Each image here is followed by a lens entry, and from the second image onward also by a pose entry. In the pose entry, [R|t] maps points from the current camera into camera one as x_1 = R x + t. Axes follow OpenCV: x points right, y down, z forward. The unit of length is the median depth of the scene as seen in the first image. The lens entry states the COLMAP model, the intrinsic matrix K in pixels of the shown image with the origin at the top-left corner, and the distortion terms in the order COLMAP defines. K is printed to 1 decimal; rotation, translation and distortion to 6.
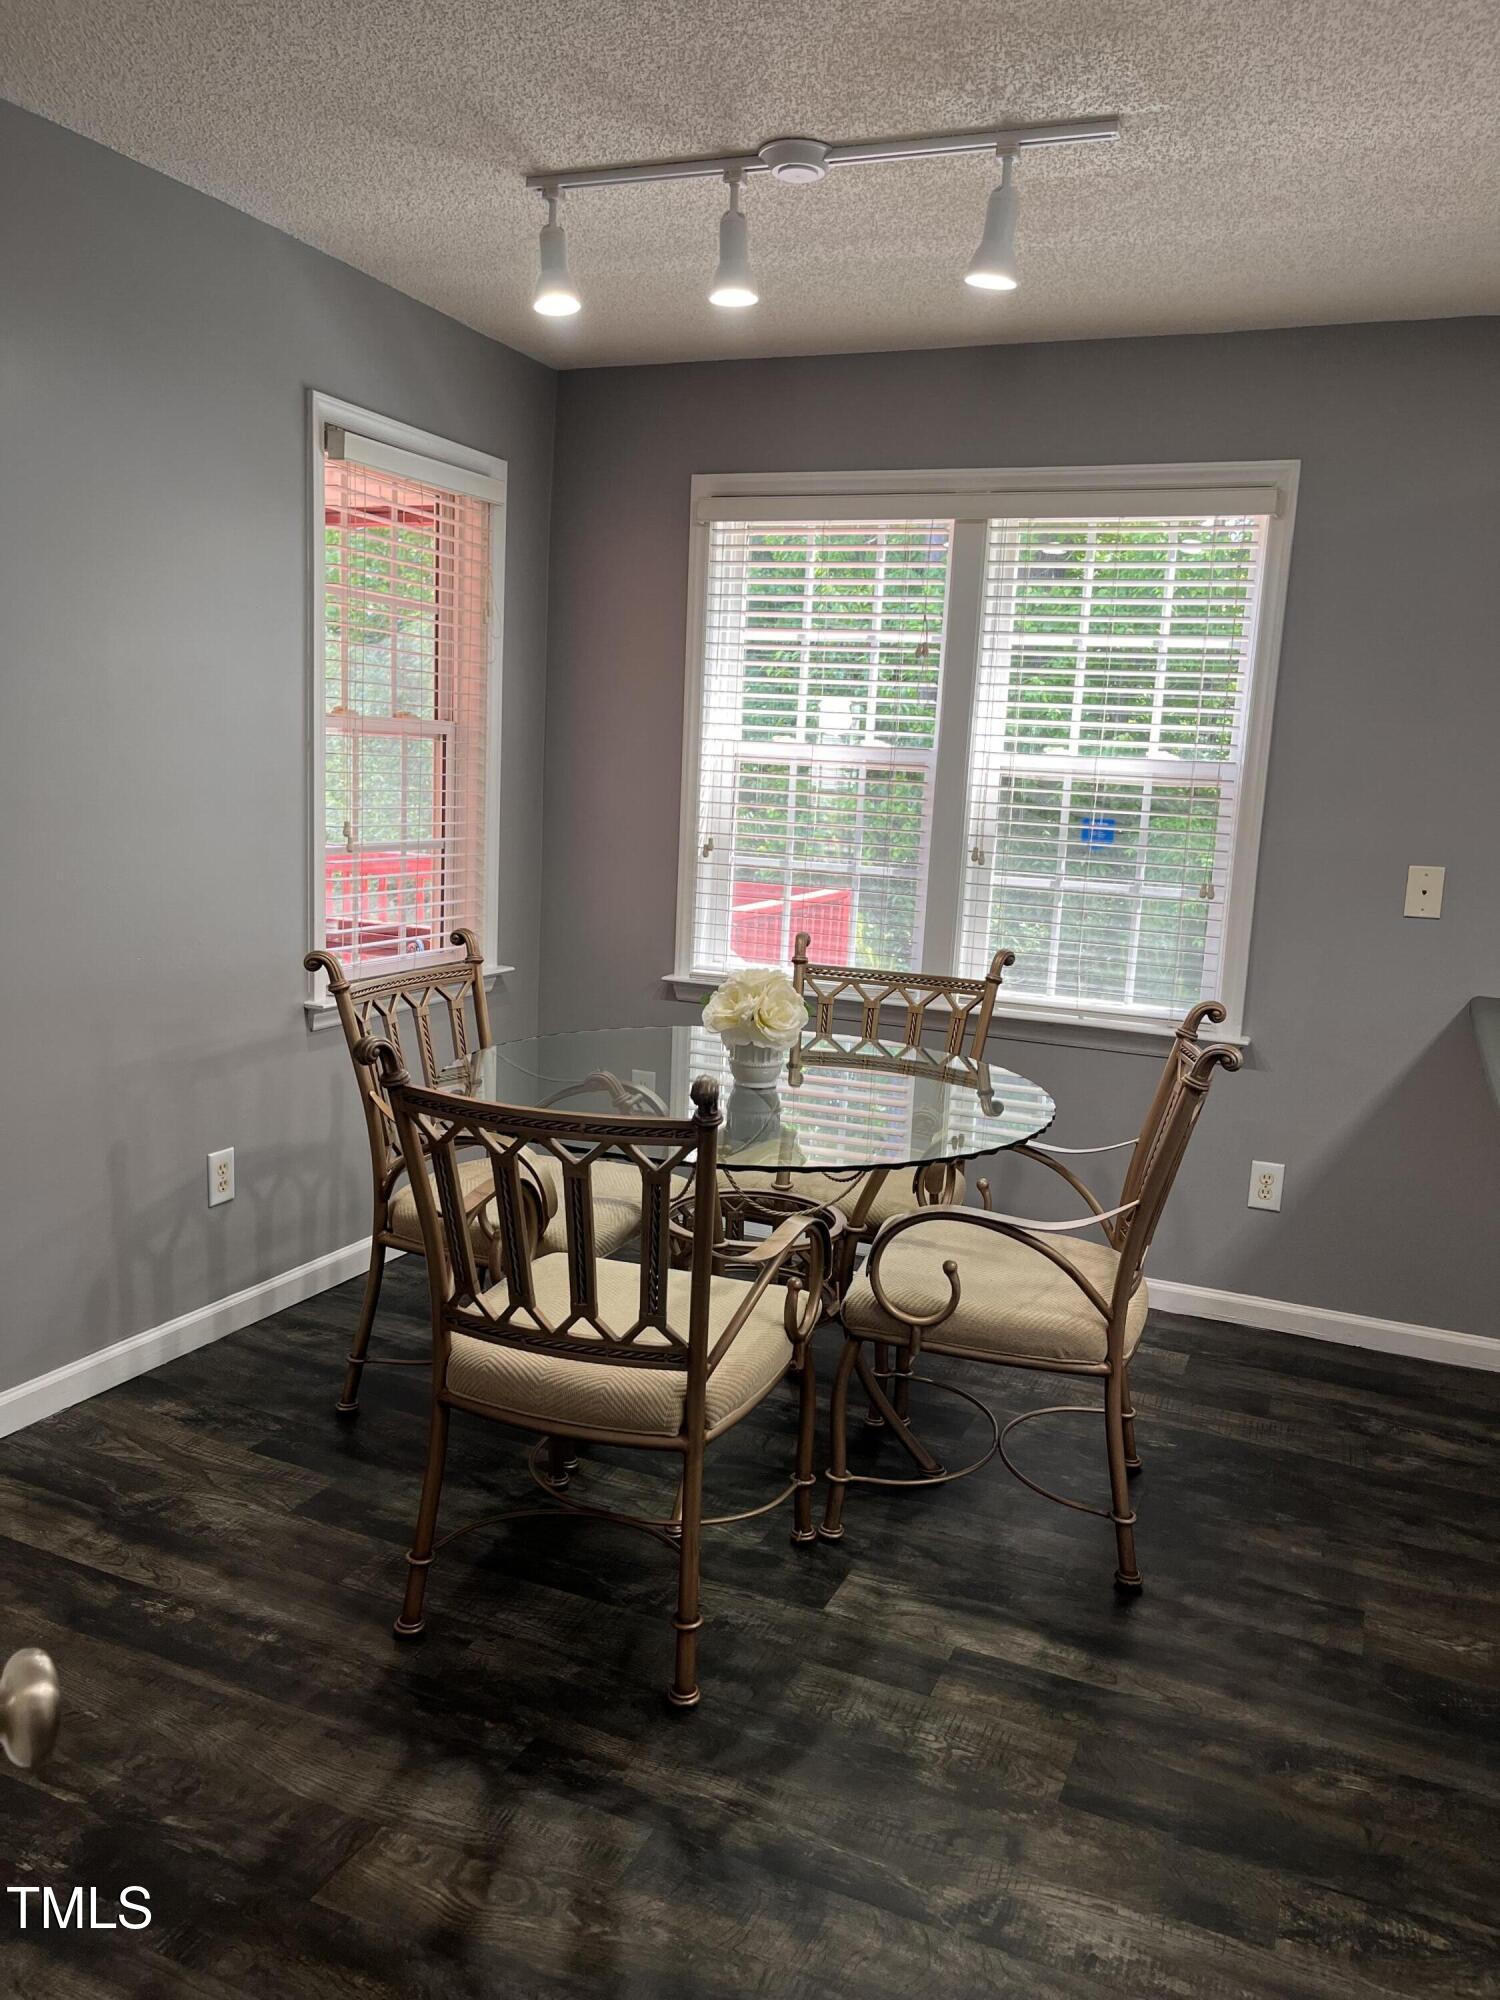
lens RADIAL K [[1544.2, 0, 746.3], [0, 1544.2, 994.2], [0, 0, 1]] dist [0.057908, -0.078780]
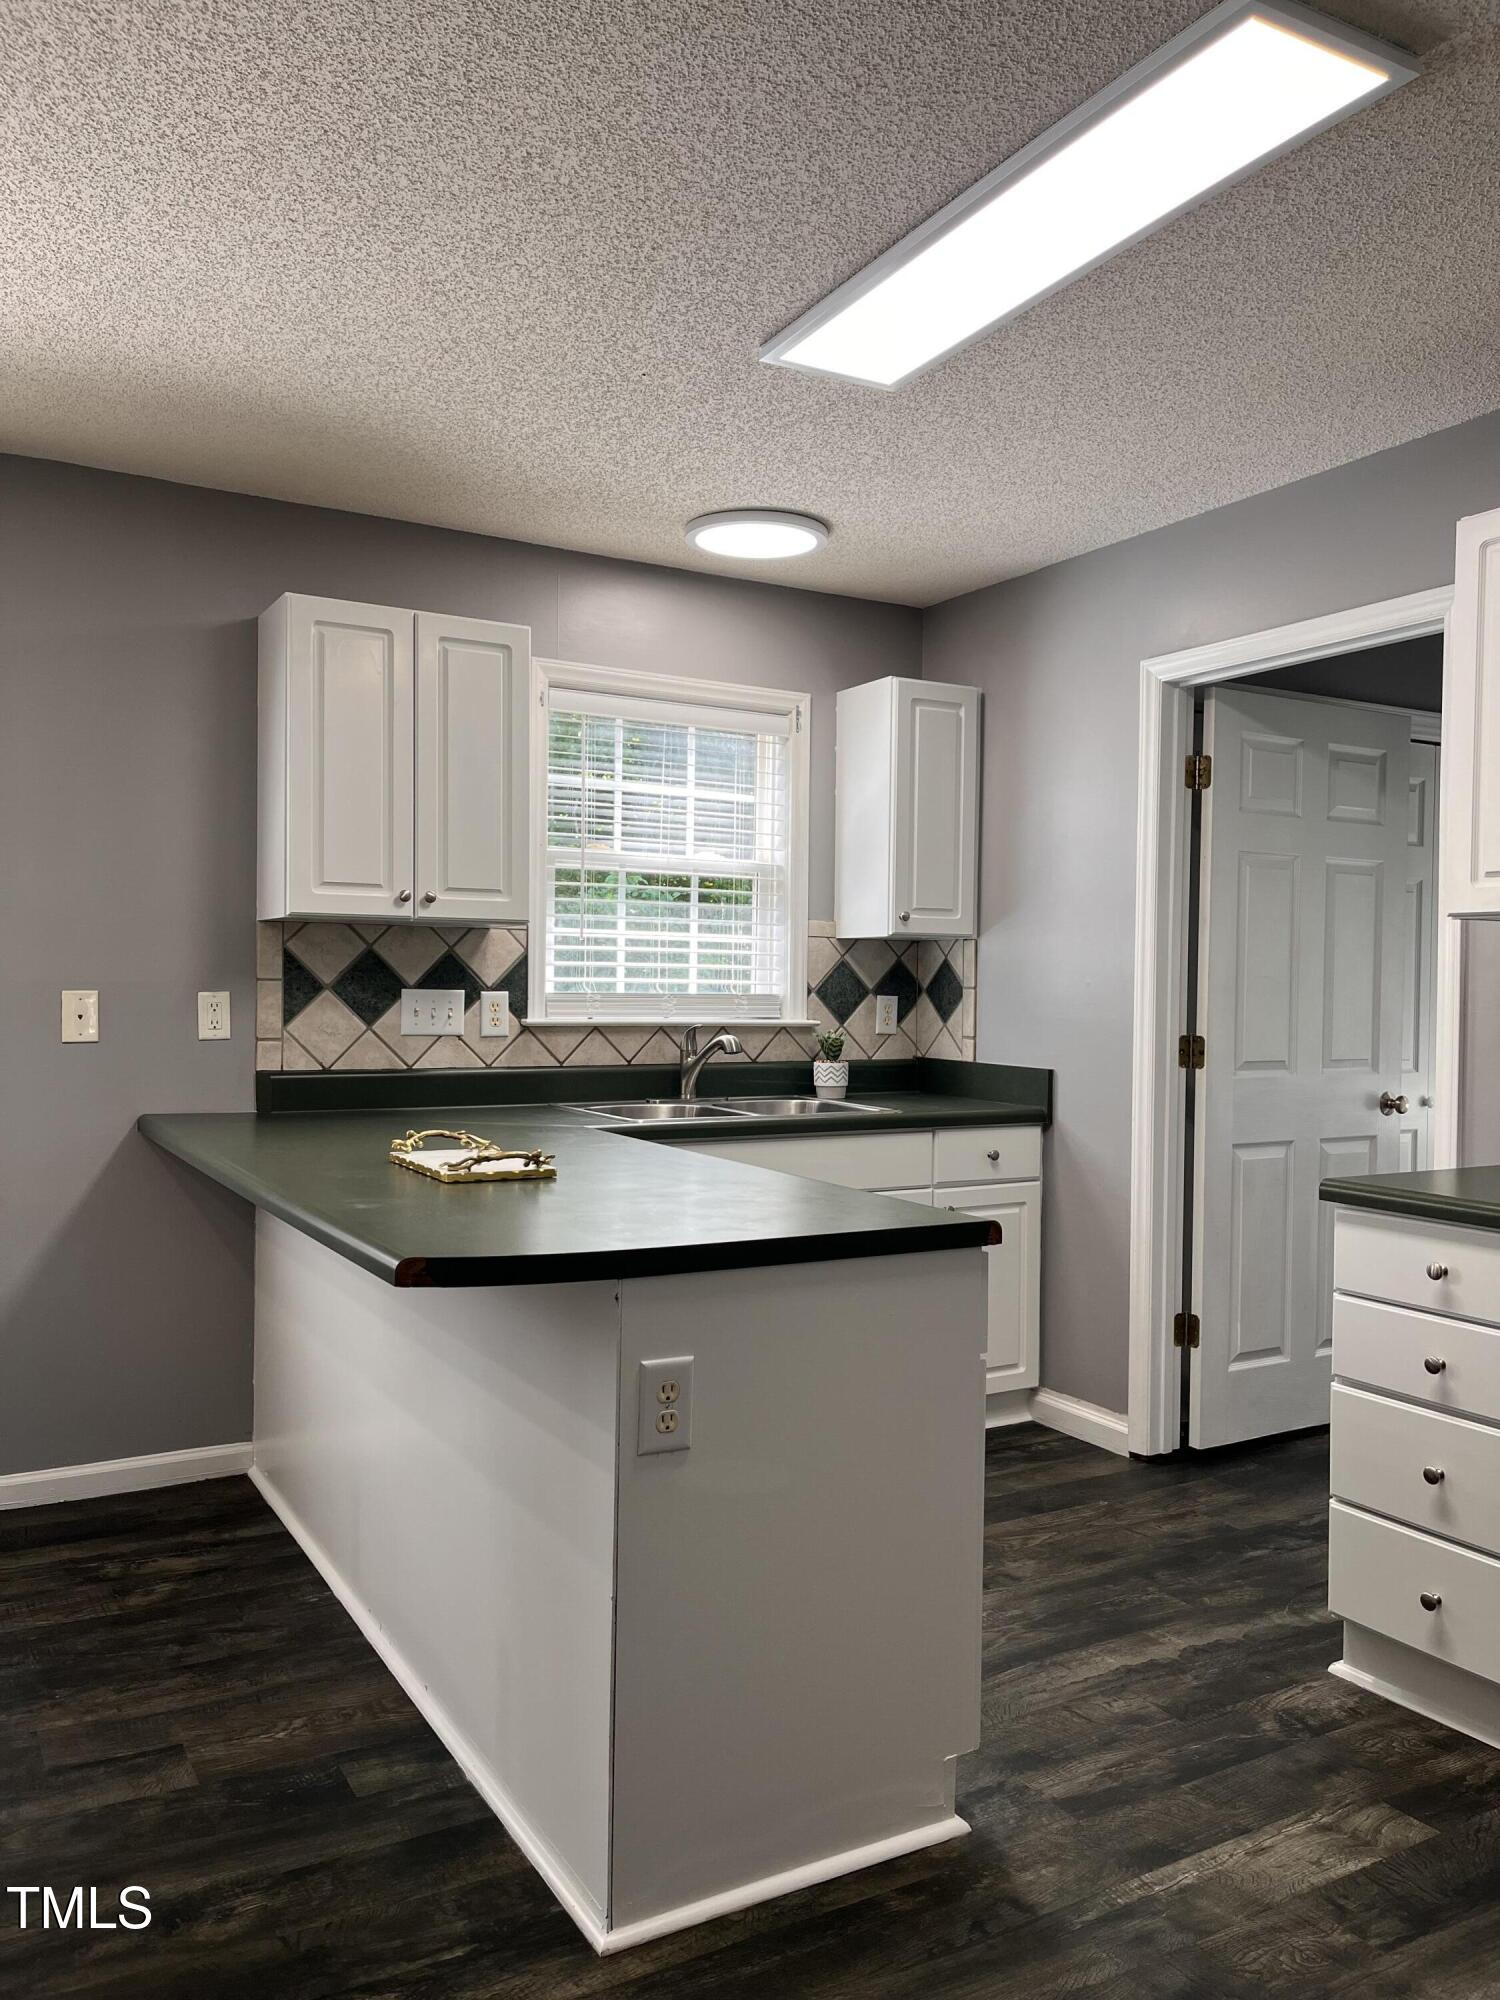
lens RADIAL K [[1544.2, 0, 748.9], [0, 1544.2, 996.3], [0, 0, 1]] dist [0.057908, -0.078780]
pose [[0.601816, -0.054155, 0.796796, -0.127077], [0.144770, 0.988567, -0.042155, 0.032274], [-0.785403, 0.140722, 0.602776, 0.082965]]
